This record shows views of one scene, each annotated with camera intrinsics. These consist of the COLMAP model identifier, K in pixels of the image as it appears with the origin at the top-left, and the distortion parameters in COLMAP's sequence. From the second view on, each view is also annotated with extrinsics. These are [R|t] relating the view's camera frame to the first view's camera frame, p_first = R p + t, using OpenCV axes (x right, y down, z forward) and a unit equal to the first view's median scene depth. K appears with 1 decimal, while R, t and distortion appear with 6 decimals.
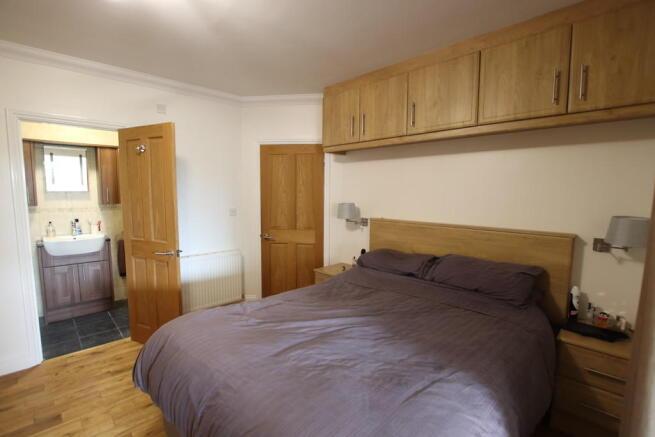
lens RADIAL K [[303.0, 0, 327.9], [0, 303.0, 218.5], [0, 0, 1]] dist [-0.022260, 0.002929]
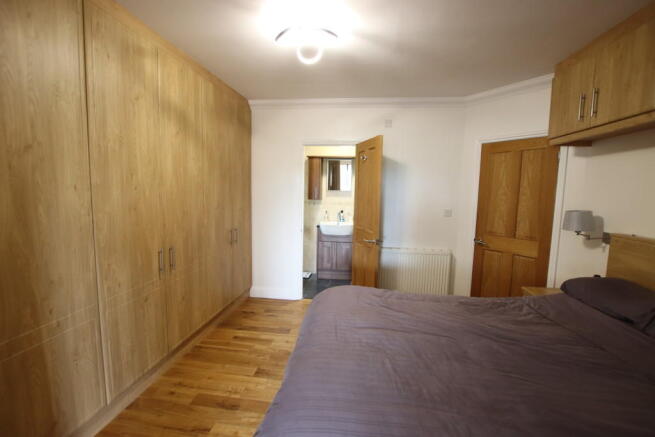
lens RADIAL K [[303.0, 0, 328.0], [0, 303.0, 219.4], [0, 0, 1]] dist [-0.022260, 0.002929]
pose [[0.639479, 0.081254, -0.764503, 0.222044], [-0.083531, 0.995856, 0.035973, -0.003178], [0.764258, 0.040856, 0.643616, 0.043660]]
